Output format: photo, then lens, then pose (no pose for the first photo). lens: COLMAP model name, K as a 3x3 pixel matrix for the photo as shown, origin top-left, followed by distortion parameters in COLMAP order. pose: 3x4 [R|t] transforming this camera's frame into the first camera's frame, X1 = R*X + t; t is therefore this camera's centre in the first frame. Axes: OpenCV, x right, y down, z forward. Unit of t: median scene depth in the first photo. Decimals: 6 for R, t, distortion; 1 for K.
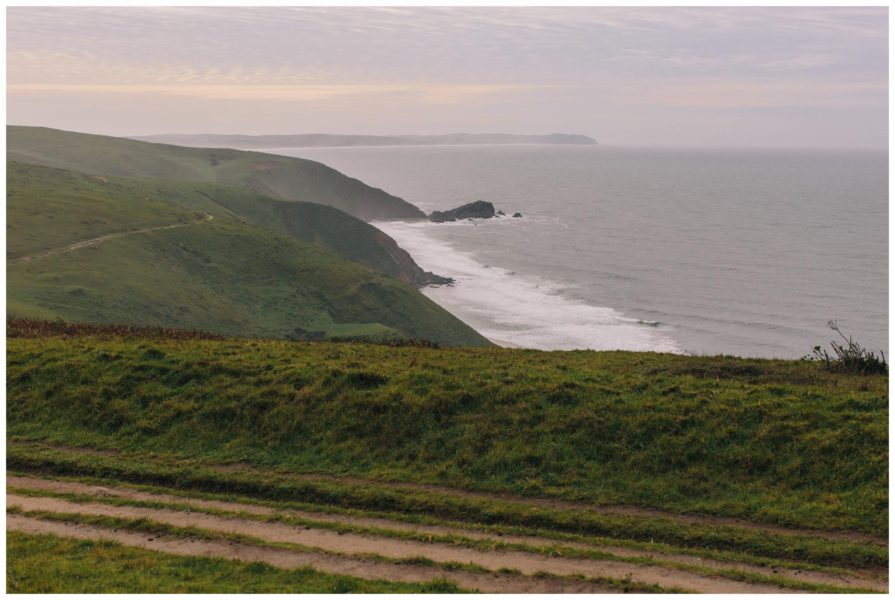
lens RADIAL K [[1326.4, 0, 447.5], [0, 1326.4, 300.0], [0, 0, 1]] dist [0.018785, 0.056492]
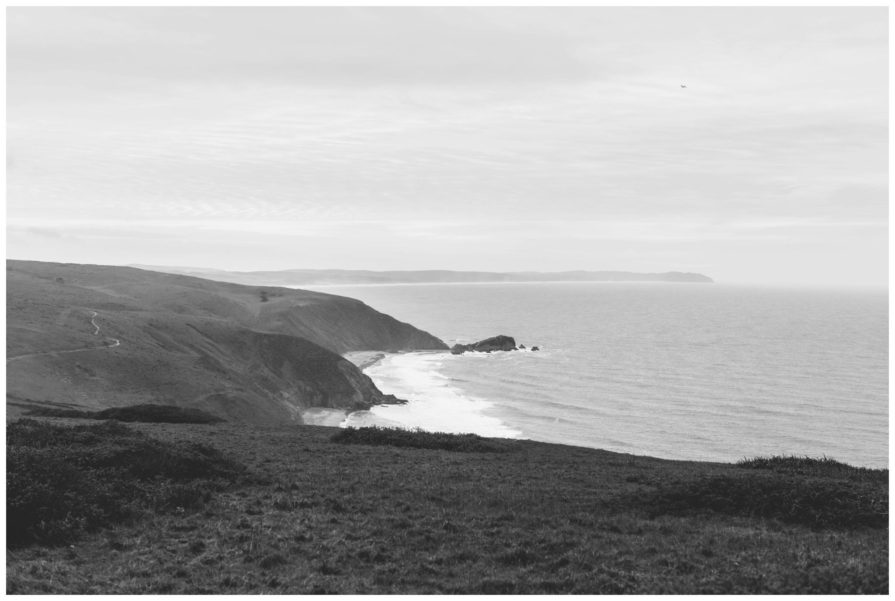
lens RADIAL K [[1278.4, 0, 447.5], [0, 1278.4, 300.5], [0, 0, 1]] dist [0.020939, -0.022860]
pose [[0.996394, 0.009298, -0.084334, 0.124040], [-0.017795, 0.994770, -0.100575, 0.008458], [0.082957, 0.101713, 0.991349, -0.122966]]
